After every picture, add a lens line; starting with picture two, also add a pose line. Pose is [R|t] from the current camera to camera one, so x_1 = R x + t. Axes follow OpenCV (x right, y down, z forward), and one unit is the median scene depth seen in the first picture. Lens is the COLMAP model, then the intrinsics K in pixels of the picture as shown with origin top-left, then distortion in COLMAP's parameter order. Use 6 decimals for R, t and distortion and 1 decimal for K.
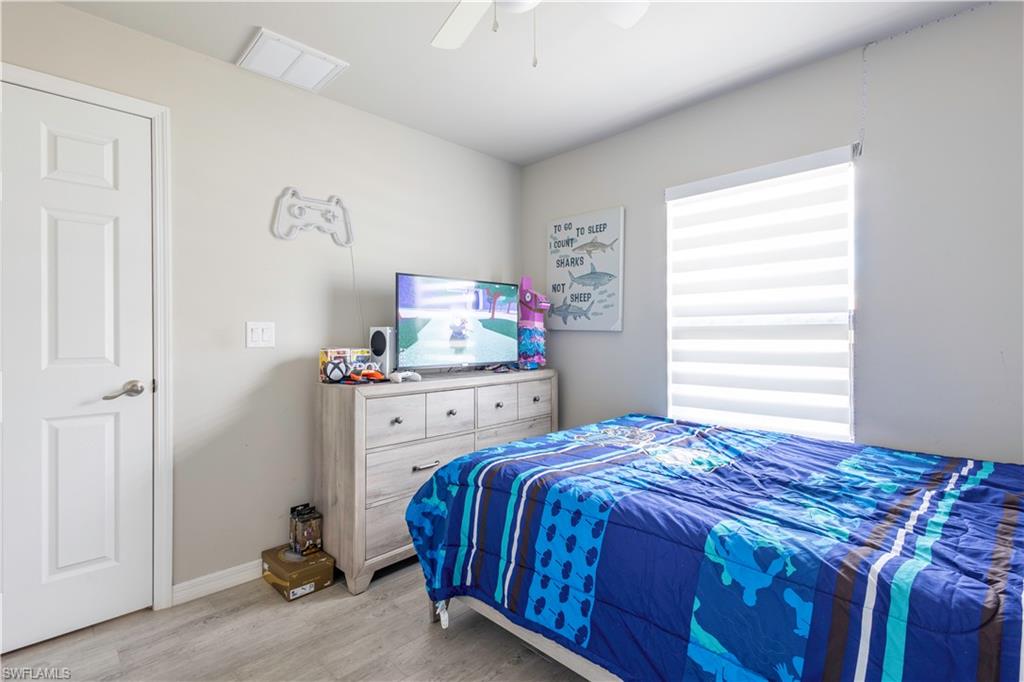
lens RADIAL K [[478.9, 0, 511.1], [0, 478.9, 335.9], [0, 0, 1]] dist [0.013001, -0.002063]
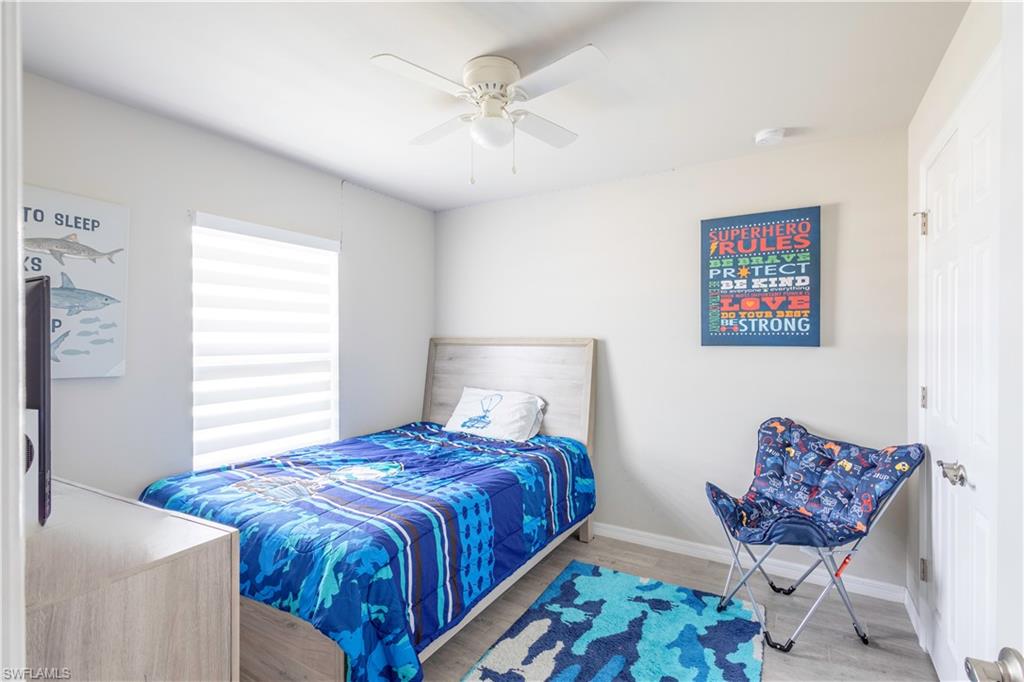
lens RADIAL K [[478.9, 0, 511.4], [0, 478.9, 341.9], [0, 0, 1]] dist [0.013001, -0.002063]
pose [[-0.238224, -0.006080, 0.971191, -1.078442], [0.002297, 0.999974, 0.006824, -0.113036], [-0.971207, 0.003857, -0.238204, 1.034046]]
